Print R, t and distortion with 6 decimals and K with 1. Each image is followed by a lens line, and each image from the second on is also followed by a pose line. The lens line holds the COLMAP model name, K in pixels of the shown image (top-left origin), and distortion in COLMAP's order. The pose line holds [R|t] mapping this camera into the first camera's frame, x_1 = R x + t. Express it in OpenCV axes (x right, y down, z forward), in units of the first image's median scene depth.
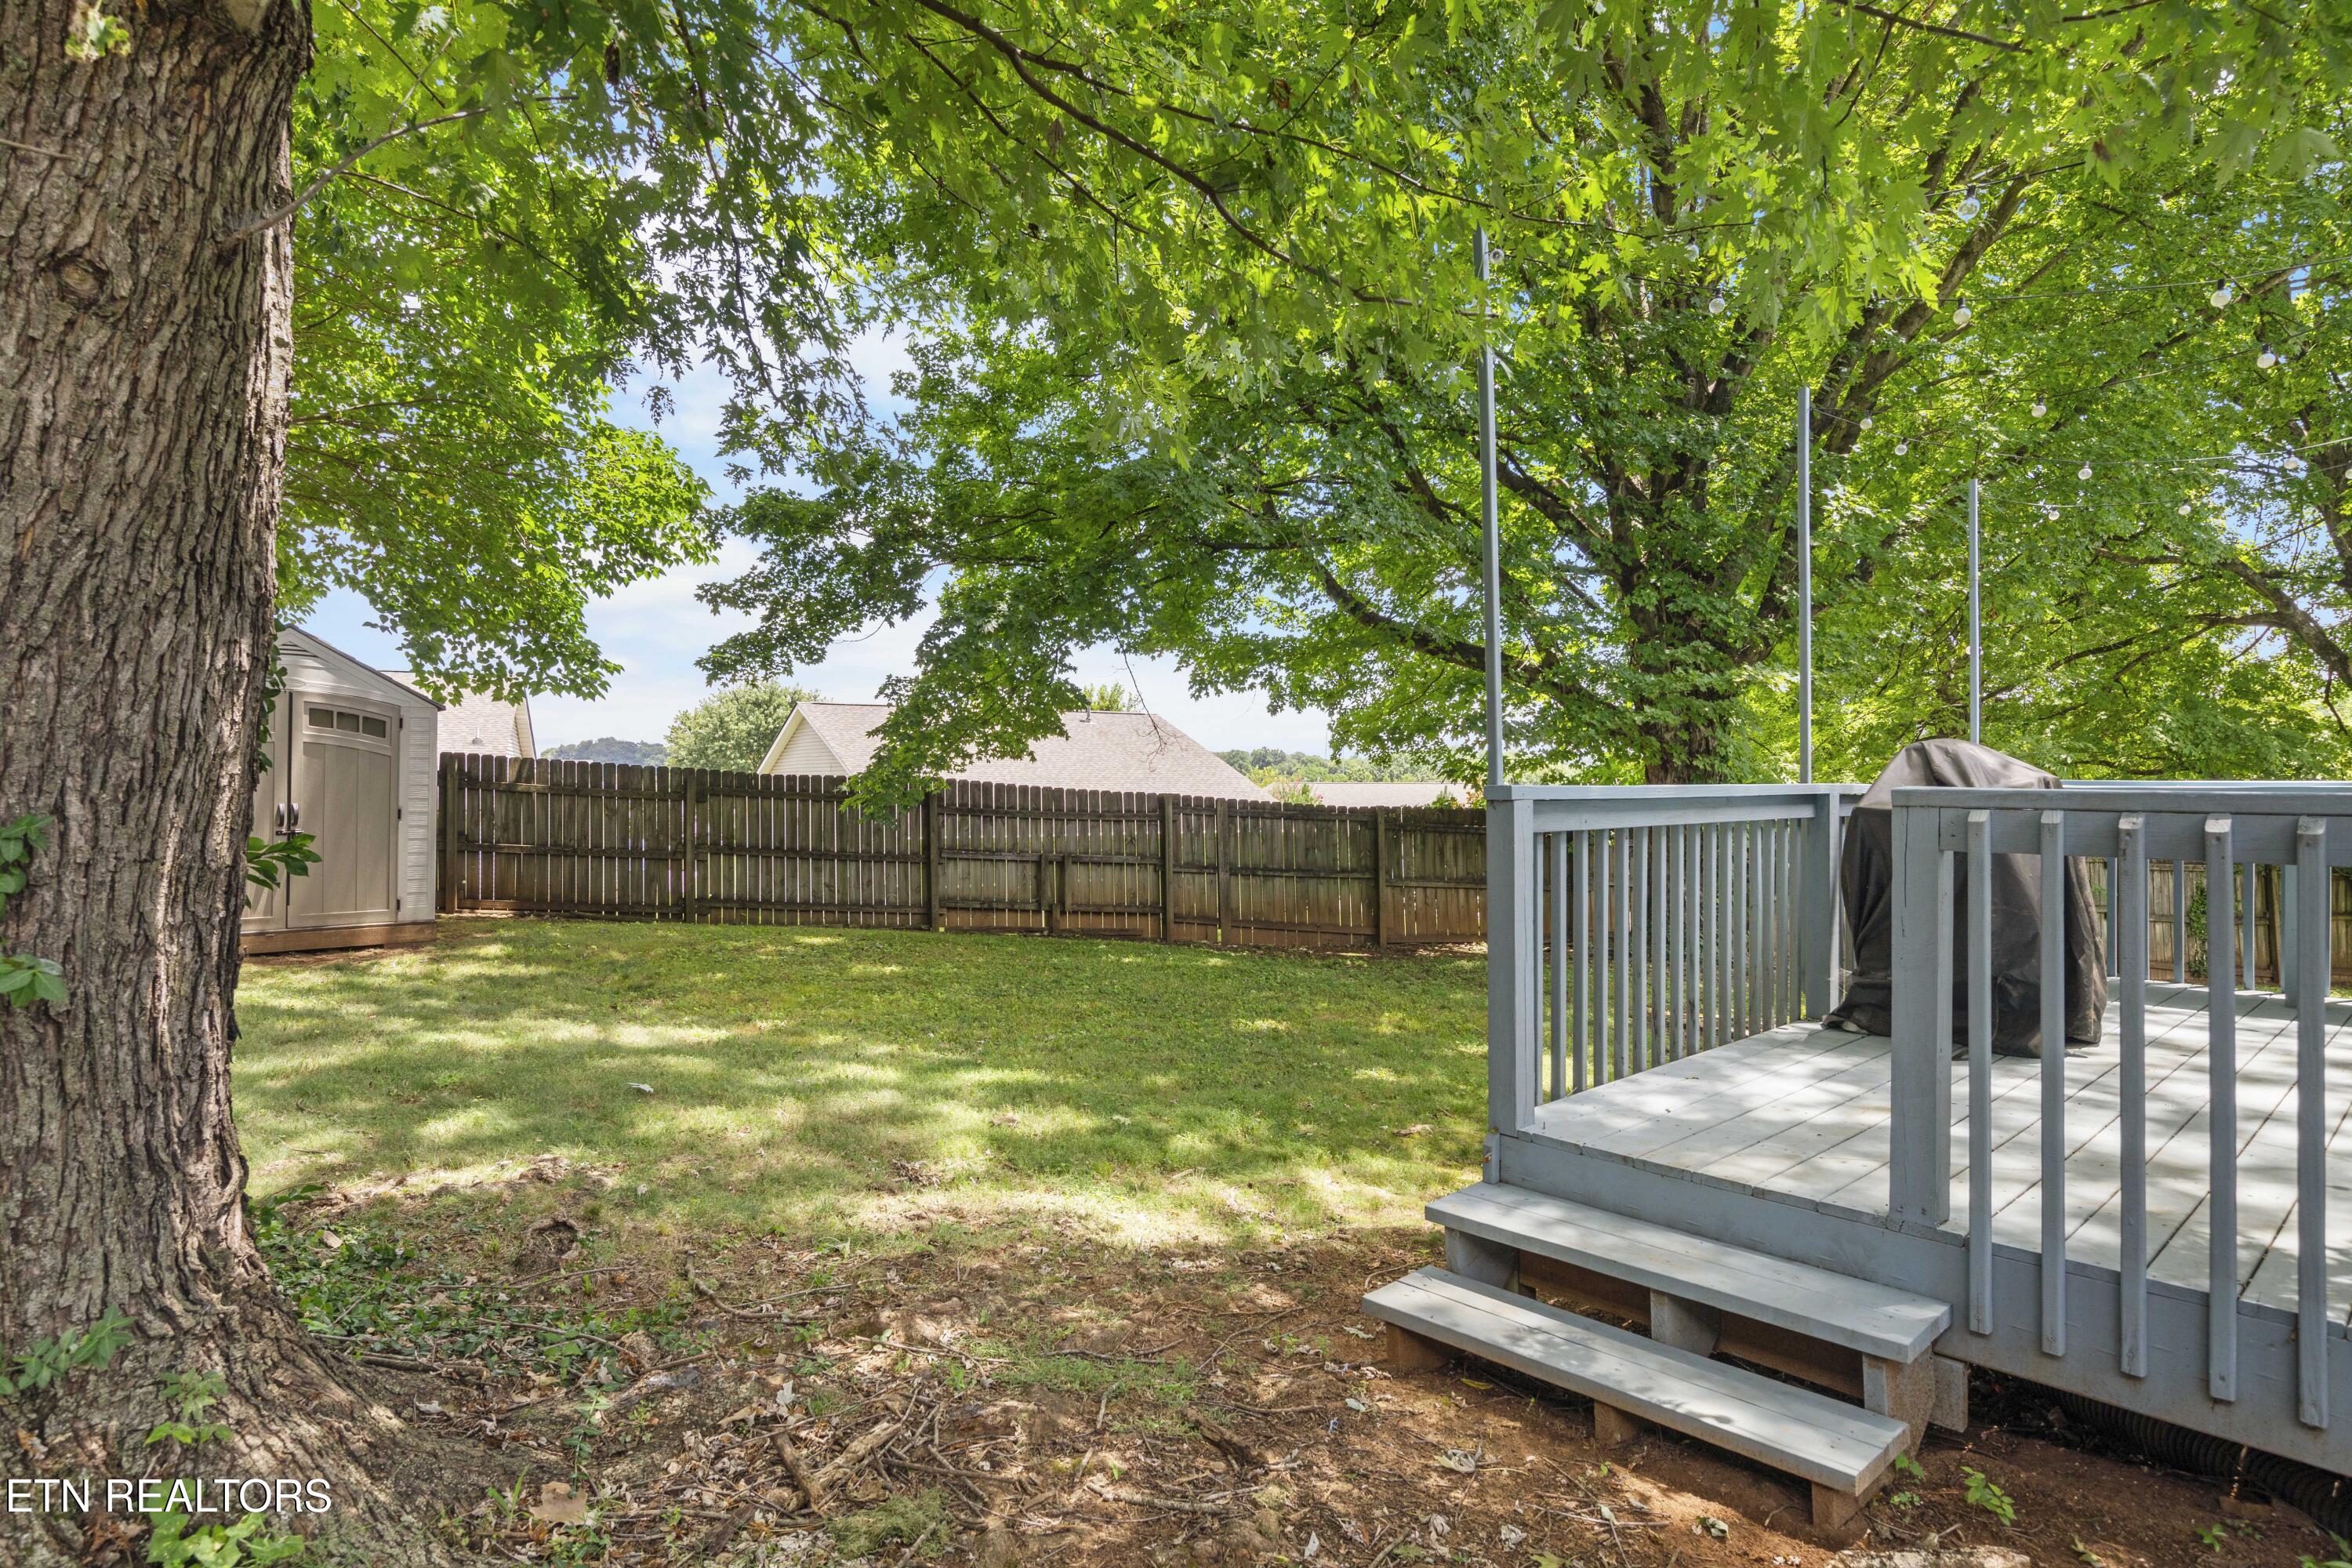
lens RADIAL K [[1281.6, 0, 1173.5], [0, 1281.6, 780.7], [0, 0, 1]] dist [0.029173, -0.000022]
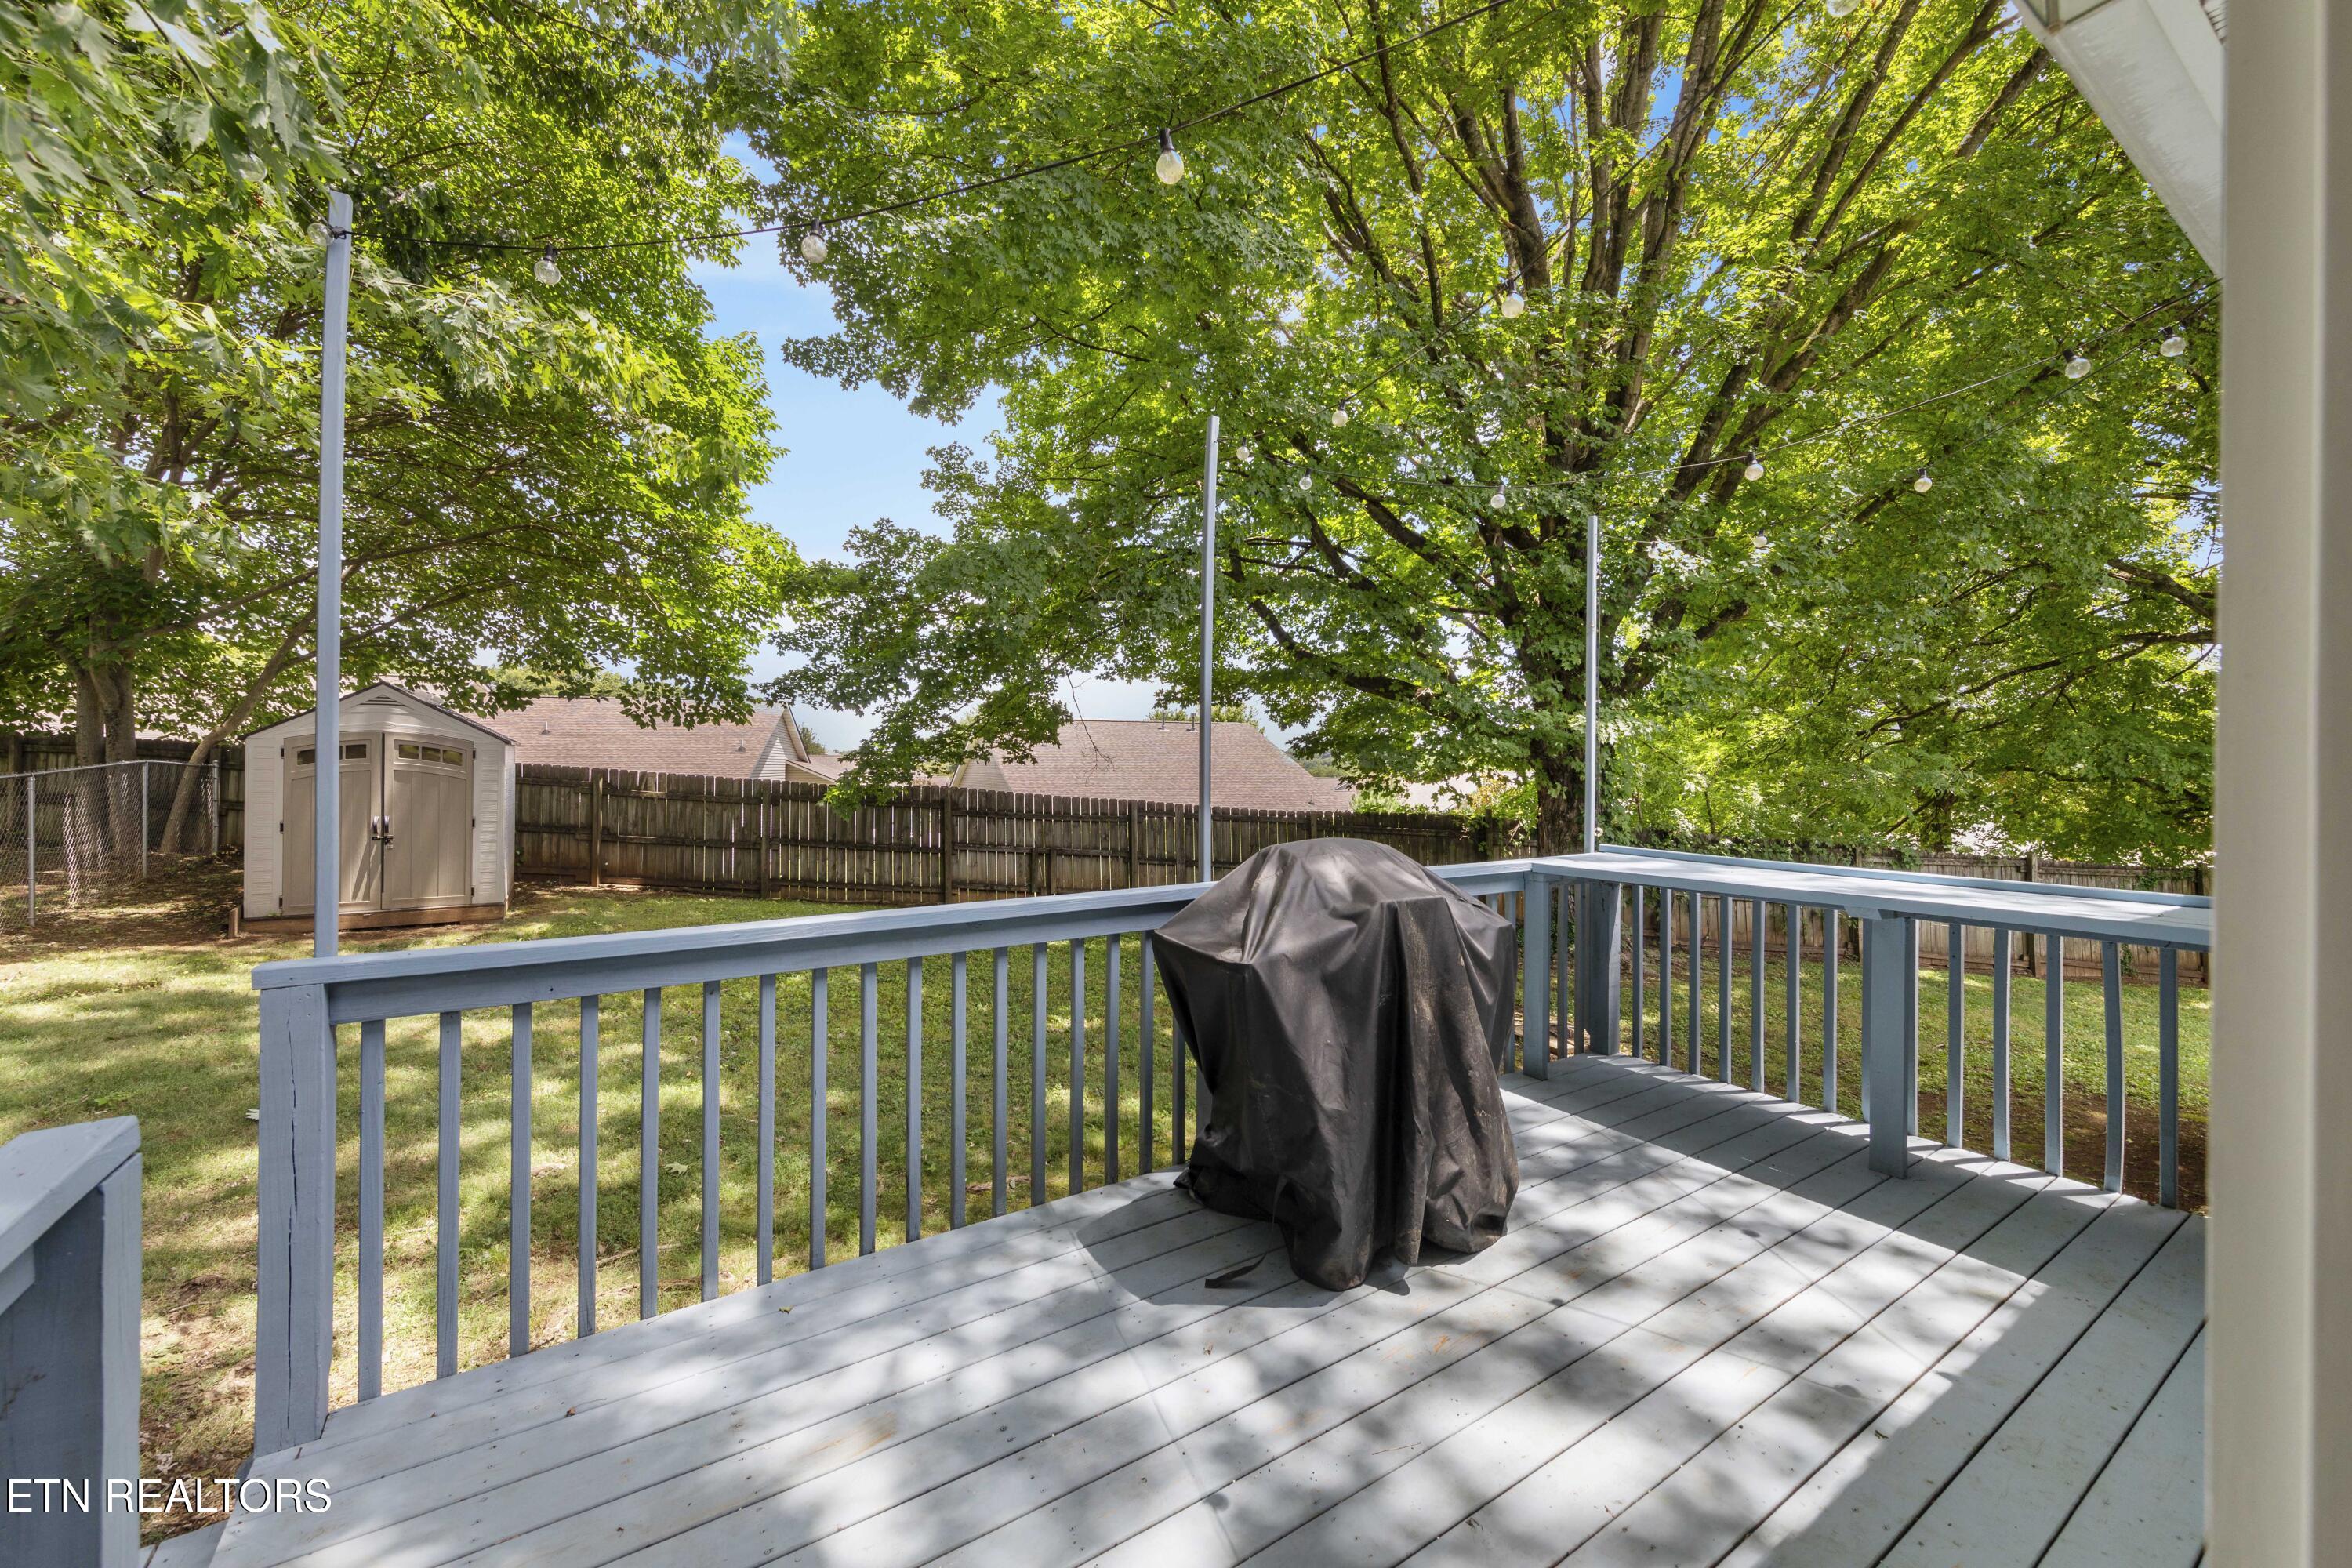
lens RADIAL K [[921.8, 0, 1176.9], [0, 921.8, 774.5], [0, 0, 1]] dist [-0.001179, 0.000058]
pose [[0.985704, 0.003994, -0.168437, 0.186031], [-0.002131, 0.999935, 0.011240, -0.024980], [0.168471, -0.010720, 0.985648, 0.137980]]
